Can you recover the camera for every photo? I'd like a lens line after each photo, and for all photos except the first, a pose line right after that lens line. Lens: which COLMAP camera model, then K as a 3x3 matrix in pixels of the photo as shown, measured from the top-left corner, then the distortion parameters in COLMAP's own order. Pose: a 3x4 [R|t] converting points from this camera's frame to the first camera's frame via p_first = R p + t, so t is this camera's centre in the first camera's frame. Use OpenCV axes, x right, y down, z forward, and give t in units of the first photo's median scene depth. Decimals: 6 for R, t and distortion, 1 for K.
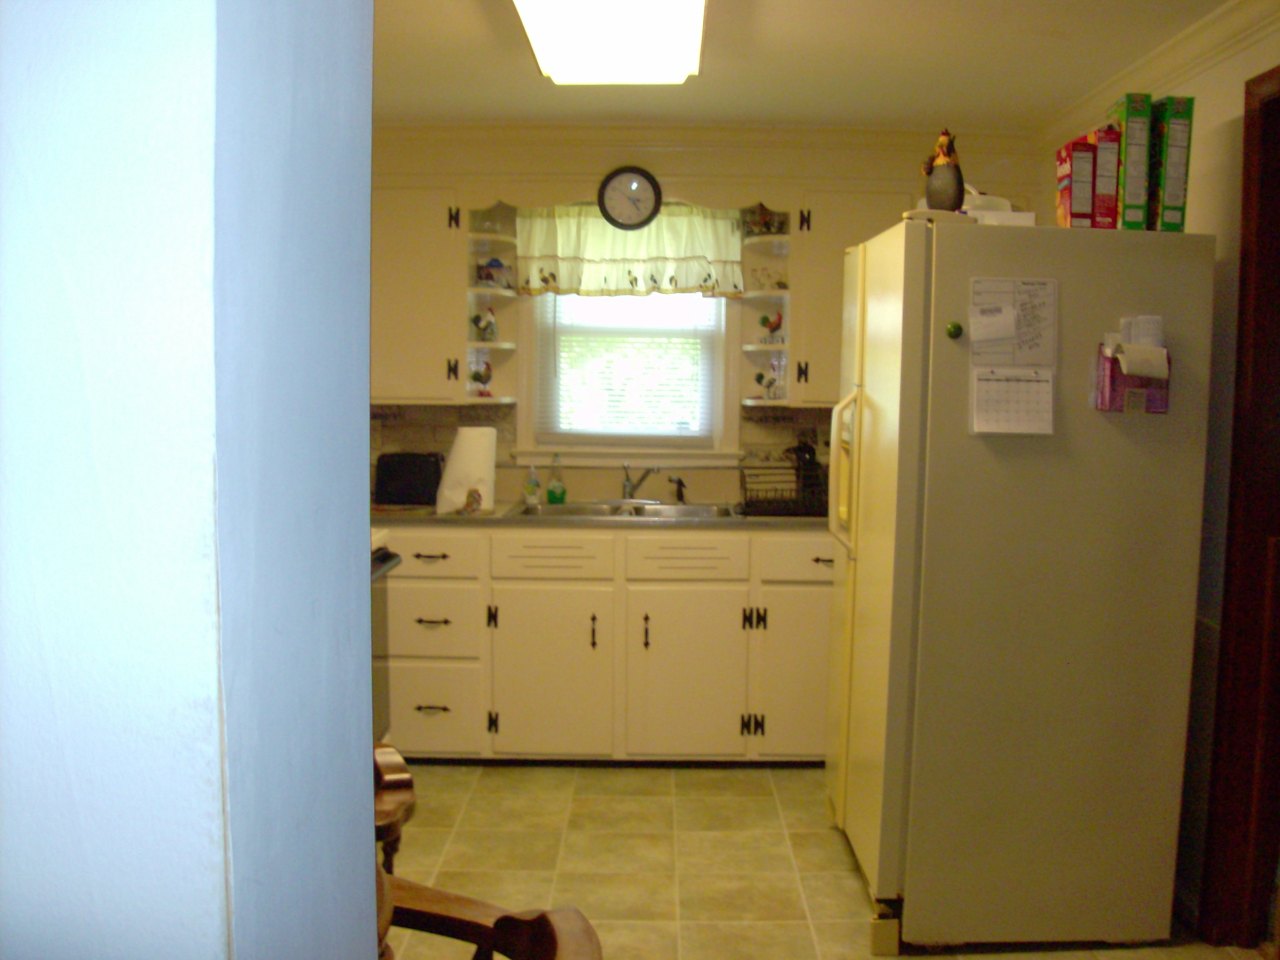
lens RADIAL K [[1326.8, 0, 640.0], [0, 1326.8, 480.0], [0, 0, 1]] dist [-0.187213, 0.150432]
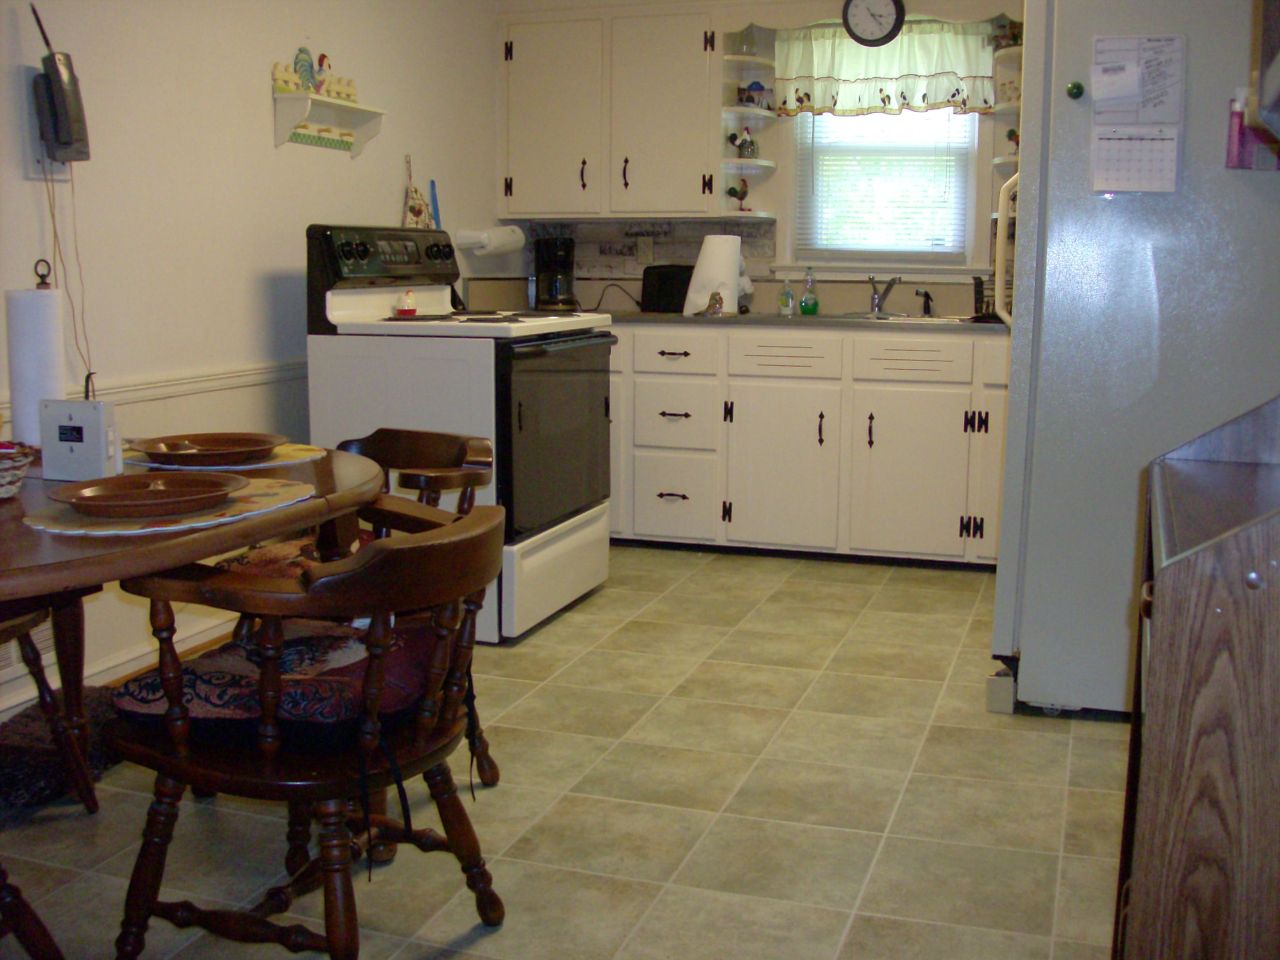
lens RADIAL K [[1326.8, 0, 640.0], [0, 1326.8, 480.0], [0, 0, 1]] dist [-0.187213, 0.150432]
pose [[0.947312, 0.047697, -0.316740, 0.150804], [-0.022692, 0.996360, 0.082170, 0.066922], [0.319506, -0.070653, 0.944947, -0.036628]]
